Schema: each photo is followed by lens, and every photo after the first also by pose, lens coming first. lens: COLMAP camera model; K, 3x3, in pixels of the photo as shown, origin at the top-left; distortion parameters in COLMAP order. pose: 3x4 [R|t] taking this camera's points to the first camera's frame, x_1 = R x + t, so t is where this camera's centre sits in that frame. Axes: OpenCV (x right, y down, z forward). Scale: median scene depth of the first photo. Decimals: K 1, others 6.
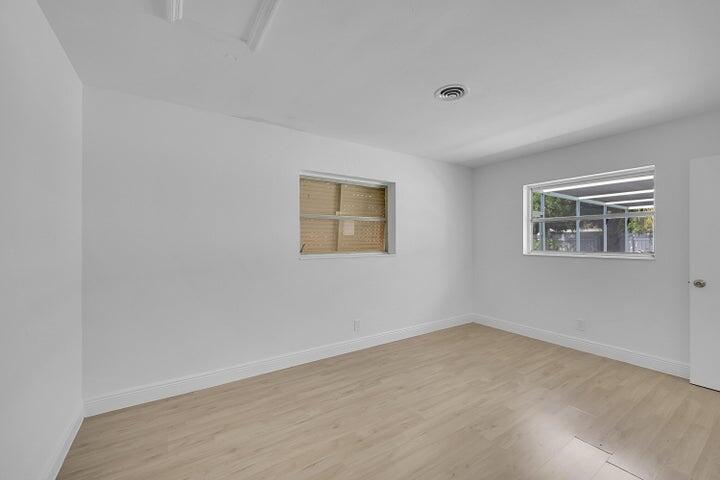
lens RADIAL K [[288.4, 0, 362.3], [0, 288.4, 236.5], [0, 0, 1]] dist [-0.001684, -0.000067]
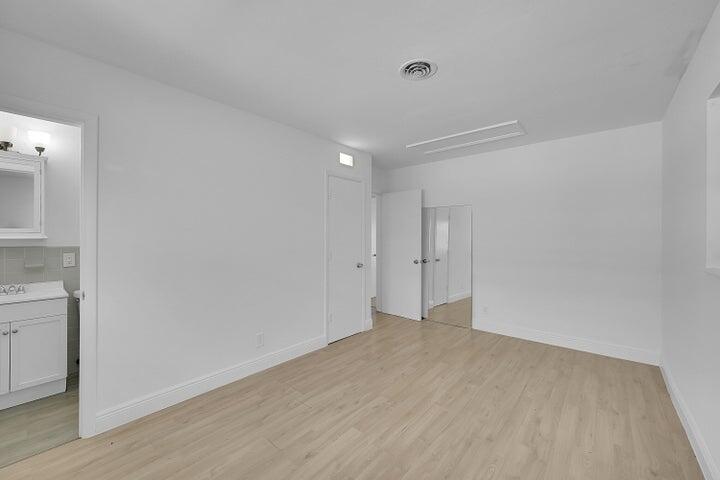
lens RADIAL K [[288.4, 0, 359.8], [0, 288.4, 235.8], [0, 0, 1]] dist [-0.001684, -0.000067]
pose [[-0.956911, 0.000945, -0.290379, 0.687392], [0.001560, 0.999997, -0.001886, 0.014656], [0.290376, -0.002258, -0.956910, 1.672785]]
